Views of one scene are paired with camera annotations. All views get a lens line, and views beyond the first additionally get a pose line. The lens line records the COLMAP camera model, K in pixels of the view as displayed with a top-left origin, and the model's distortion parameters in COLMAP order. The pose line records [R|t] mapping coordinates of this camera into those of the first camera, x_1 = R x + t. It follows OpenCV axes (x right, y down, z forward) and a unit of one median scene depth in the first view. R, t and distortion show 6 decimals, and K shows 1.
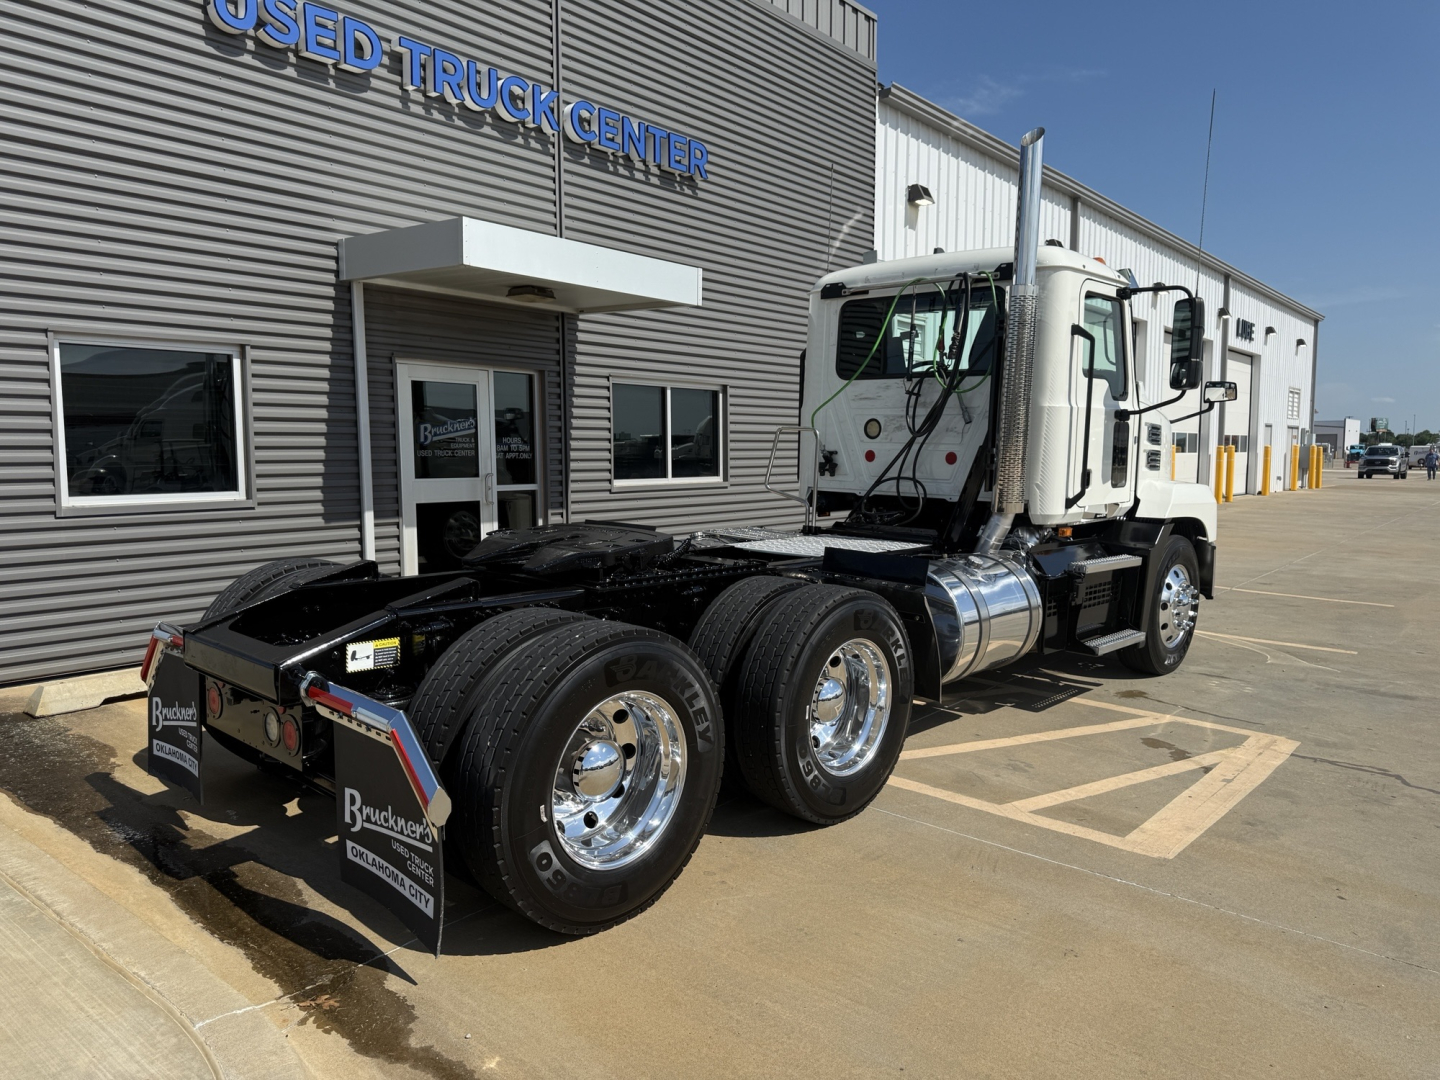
lens RADIAL K [[997.2, 0, 730.6], [0, 997.2, 537.7], [0, 0, 1]] dist [0.040979, -0.057446]
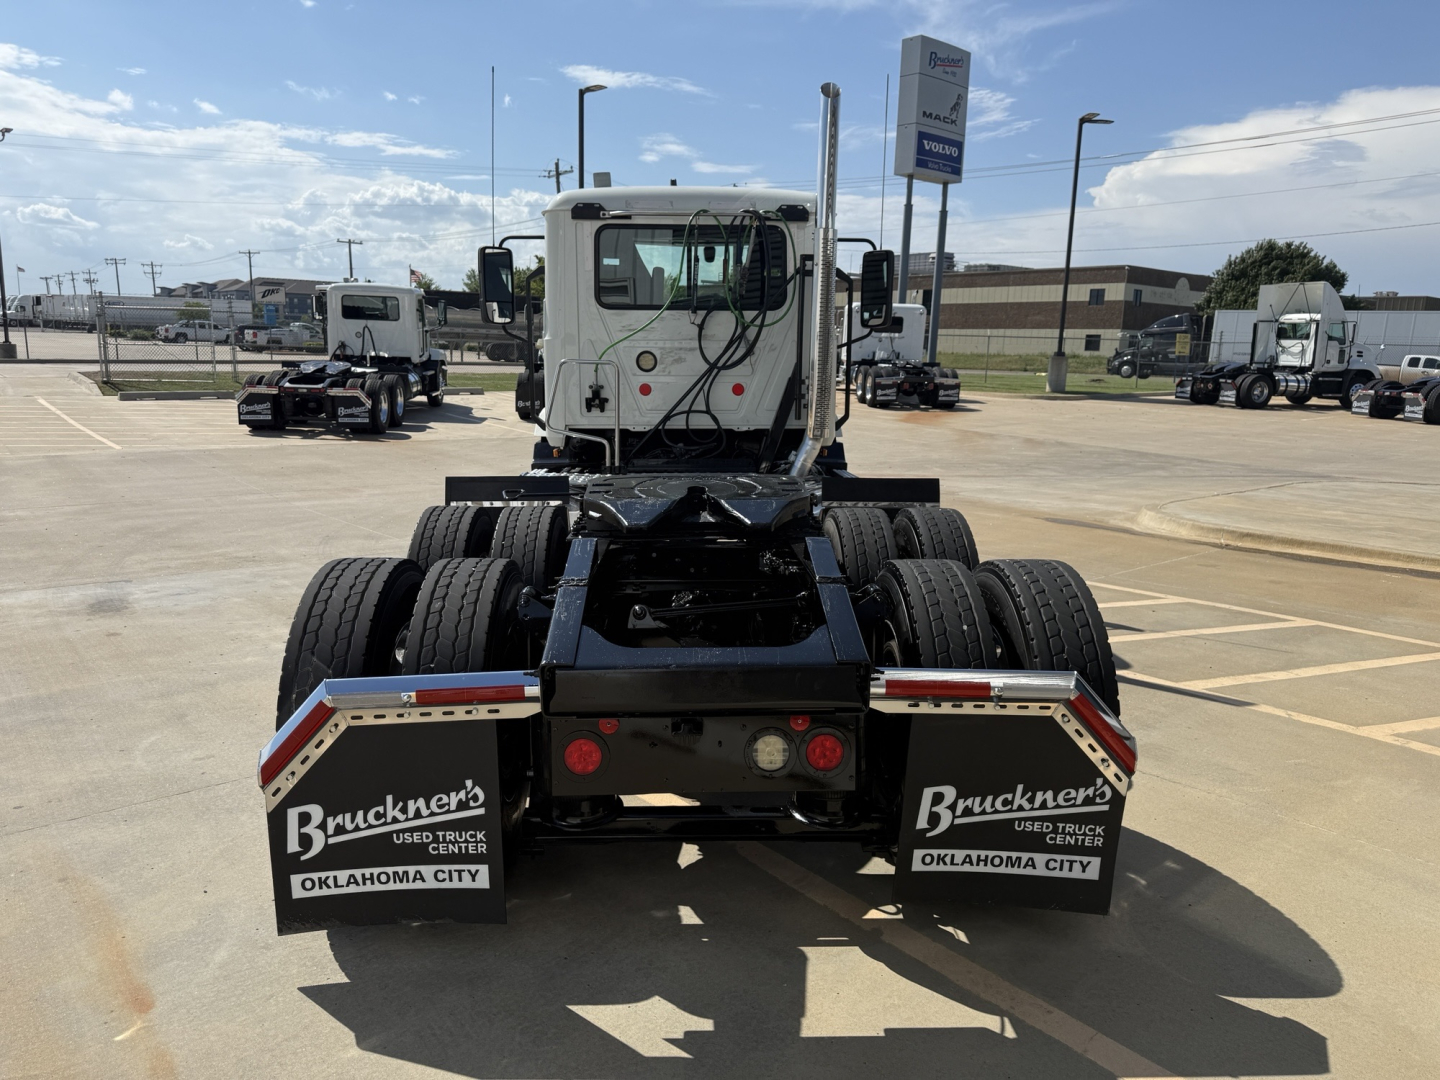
lens RADIAL K [[997.2, 0, 719.2], [0, 997.2, 540.5], [0, 0, 1]] dist [0.040979, -0.057446]
pose [[0.713767, -0.125249, 0.689093, -0.532361], [0.080420, 0.992029, 0.097010, -0.026107], [-0.695751, -0.013826, 0.718150, 0.263257]]
